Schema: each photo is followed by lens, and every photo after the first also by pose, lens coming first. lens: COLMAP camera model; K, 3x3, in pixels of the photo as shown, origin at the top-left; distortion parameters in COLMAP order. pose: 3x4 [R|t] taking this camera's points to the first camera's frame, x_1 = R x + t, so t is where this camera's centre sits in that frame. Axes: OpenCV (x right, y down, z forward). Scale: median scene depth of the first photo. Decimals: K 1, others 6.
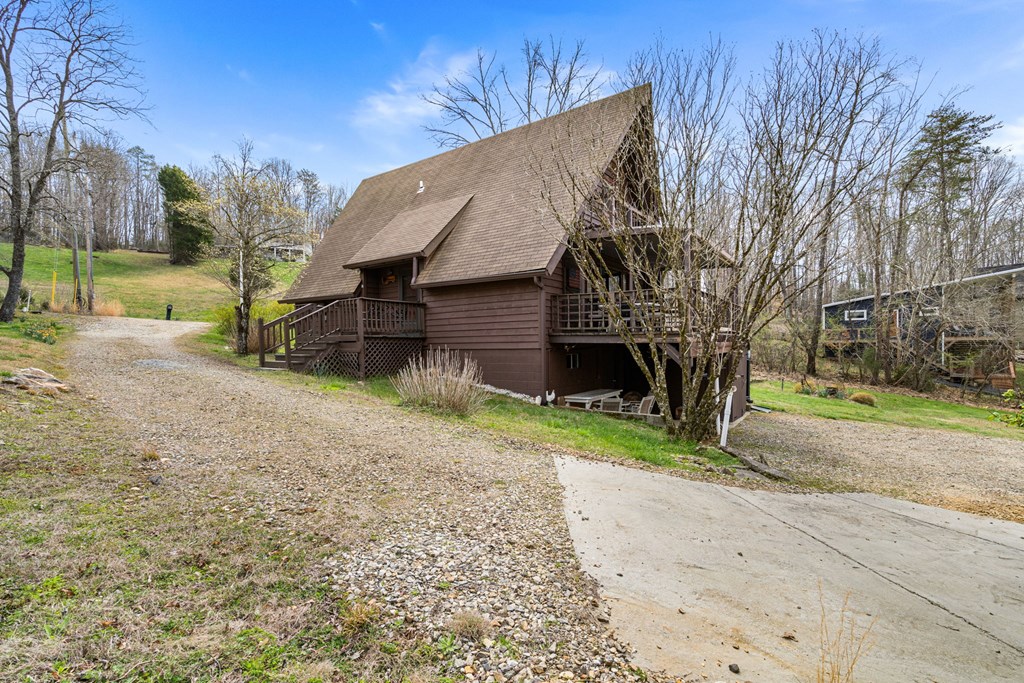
lens RADIAL K [[471.3, 0, 512.0], [0, 471.3, 342.6], [0, 0, 1]] dist [0.001433, 0.000085]
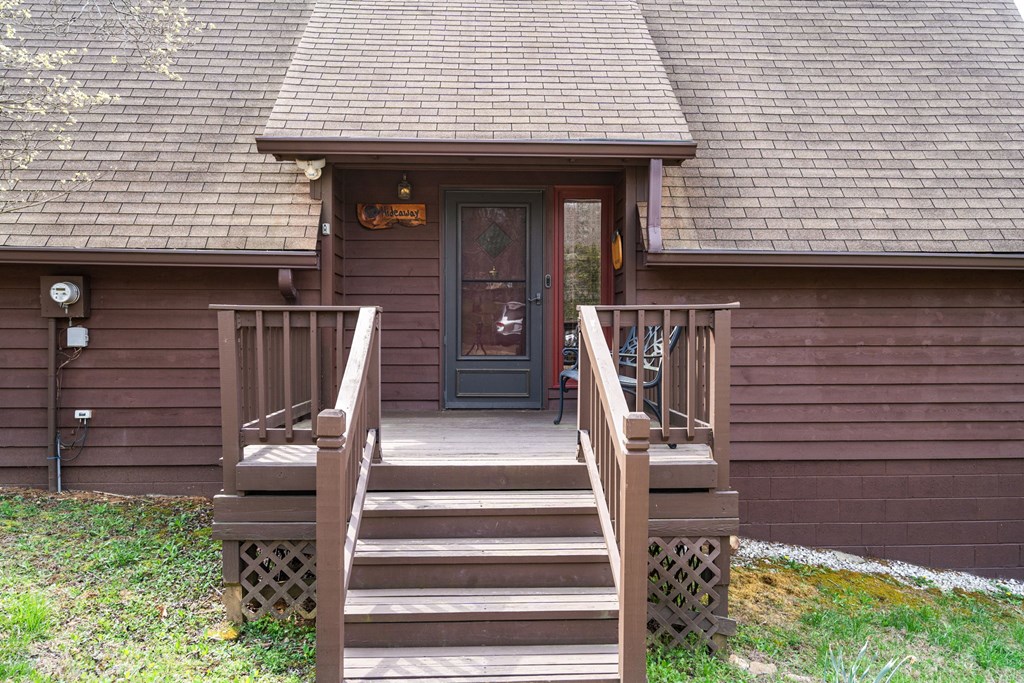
lens RADIAL K [[471.3, 0, 511.5], [0, 471.3, 344.1], [0, 0, 1]] dist [0.001433, 0.000085]
pose [[0.804931, 0.004836, 0.593349, -0.488196], [-0.006282, 0.999980, 0.000371, -0.070577], [-0.593335, -0.004026, 0.804945, 0.894062]]
